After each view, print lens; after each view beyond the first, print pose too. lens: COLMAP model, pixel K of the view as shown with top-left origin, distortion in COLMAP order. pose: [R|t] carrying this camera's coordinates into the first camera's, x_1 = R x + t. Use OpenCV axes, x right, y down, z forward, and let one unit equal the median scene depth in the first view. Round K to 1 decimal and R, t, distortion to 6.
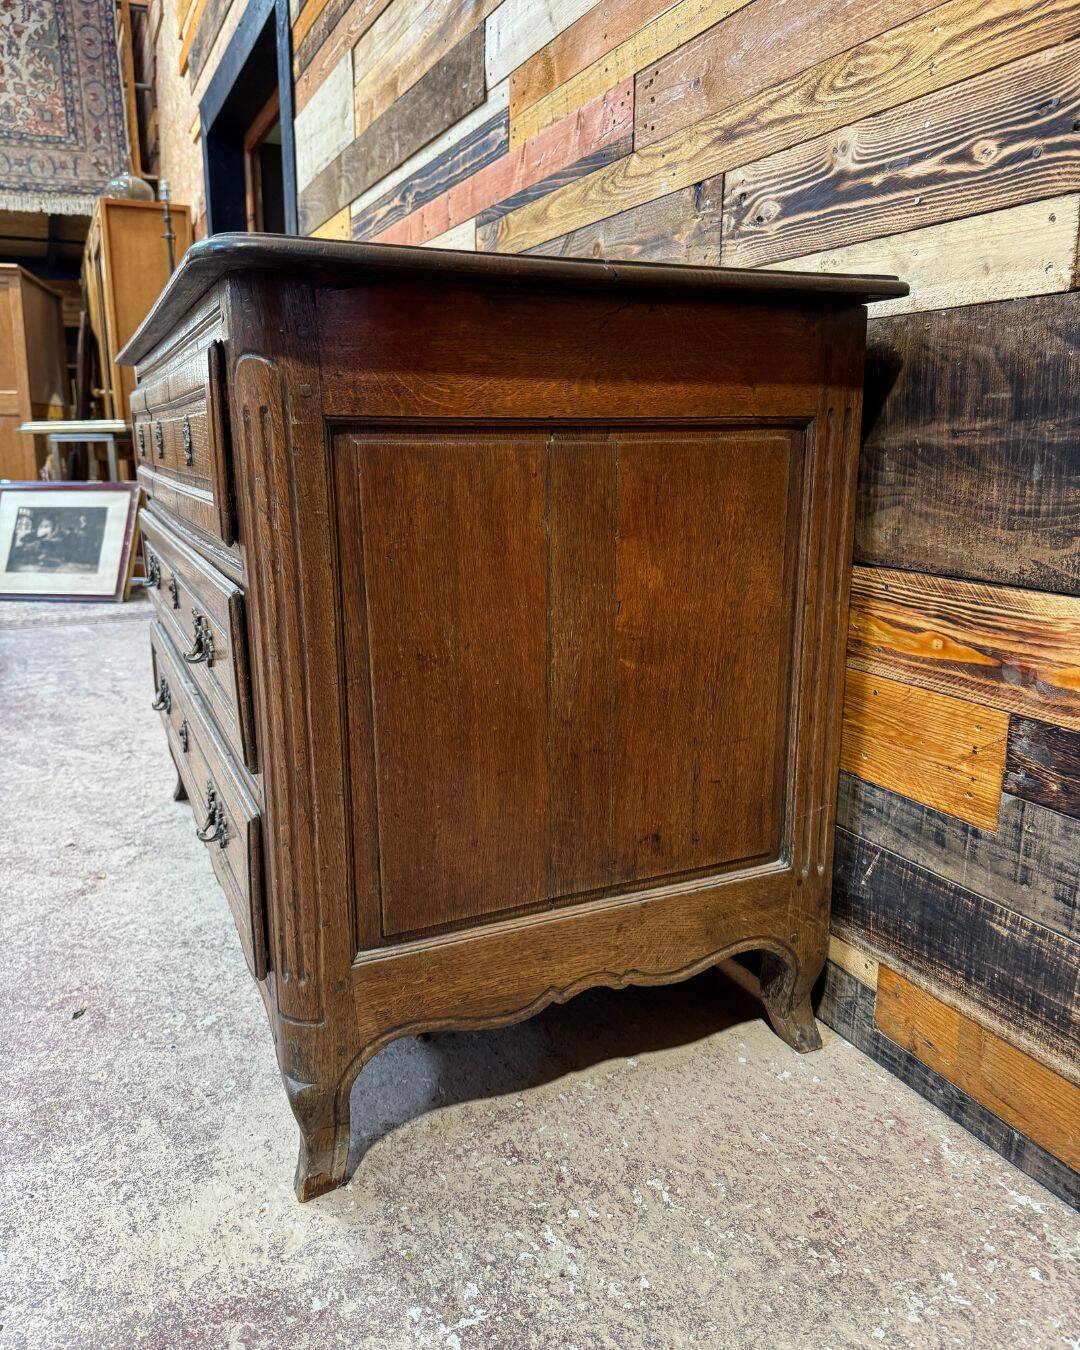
lens RADIAL K [[1025.3, 0, 534.4], [0, 1025.3, 665.3], [0, 0, 1]] dist [0.009104, -0.024102]
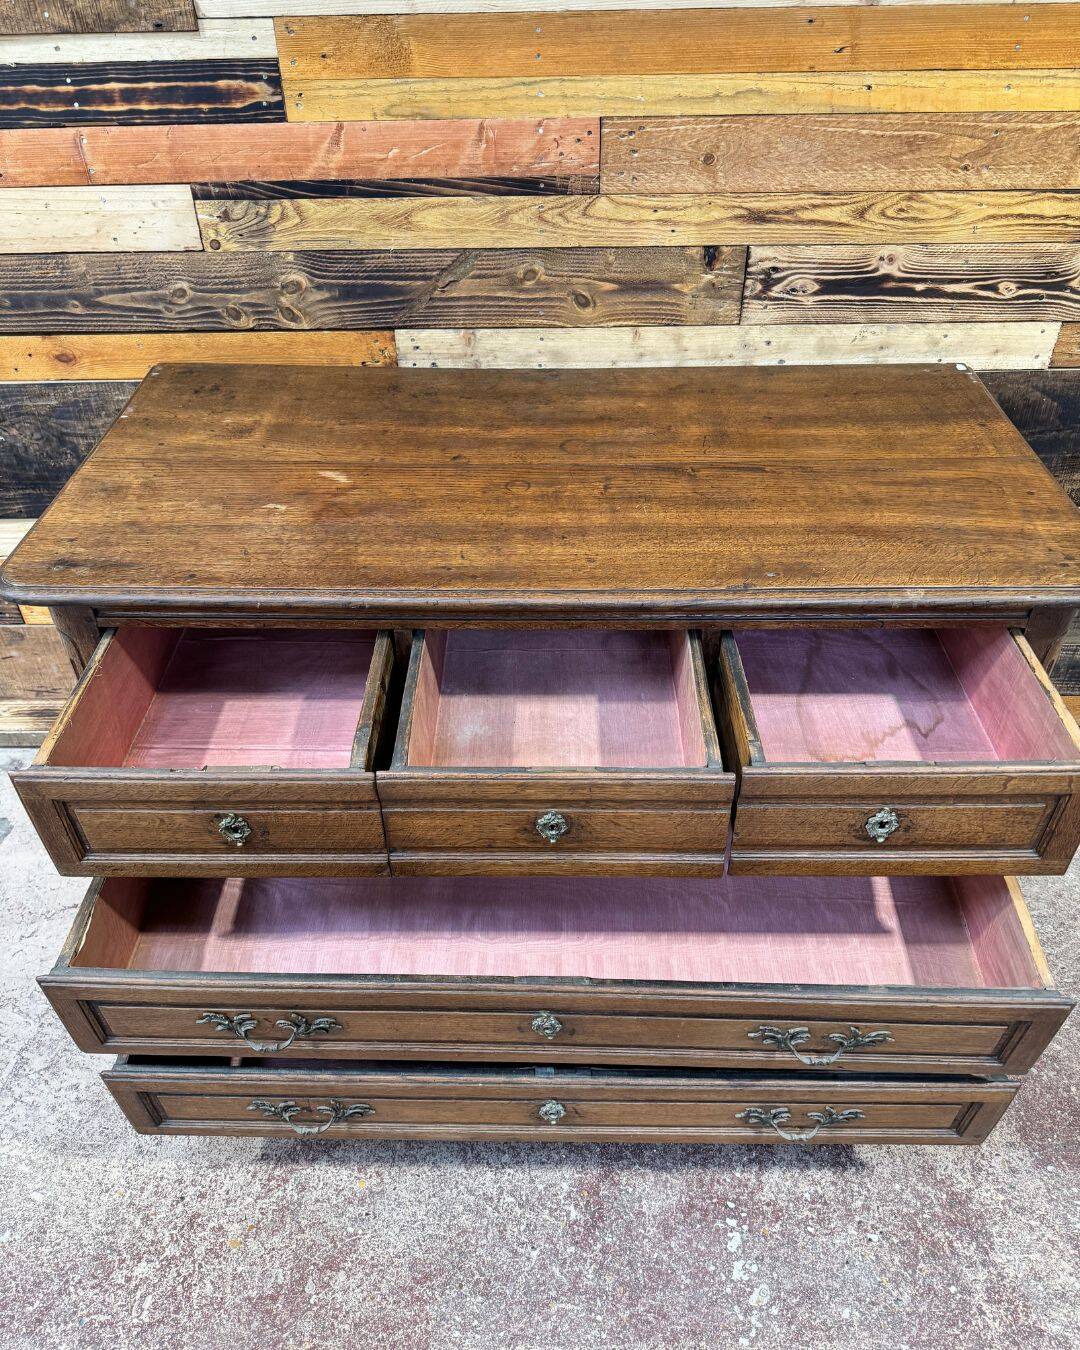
lens RADIAL K [[1025.3, 0, 535.4], [0, 1025.3, 678.8], [0, 0, 1]] dist [0.009104, -0.024102]
pose [[0.425662, -0.571485, 0.701582, -1.218044], [0.208992, 0.816456, 0.538259, -0.871221], [-0.880417, -0.082492, 0.466970, 0.689962]]
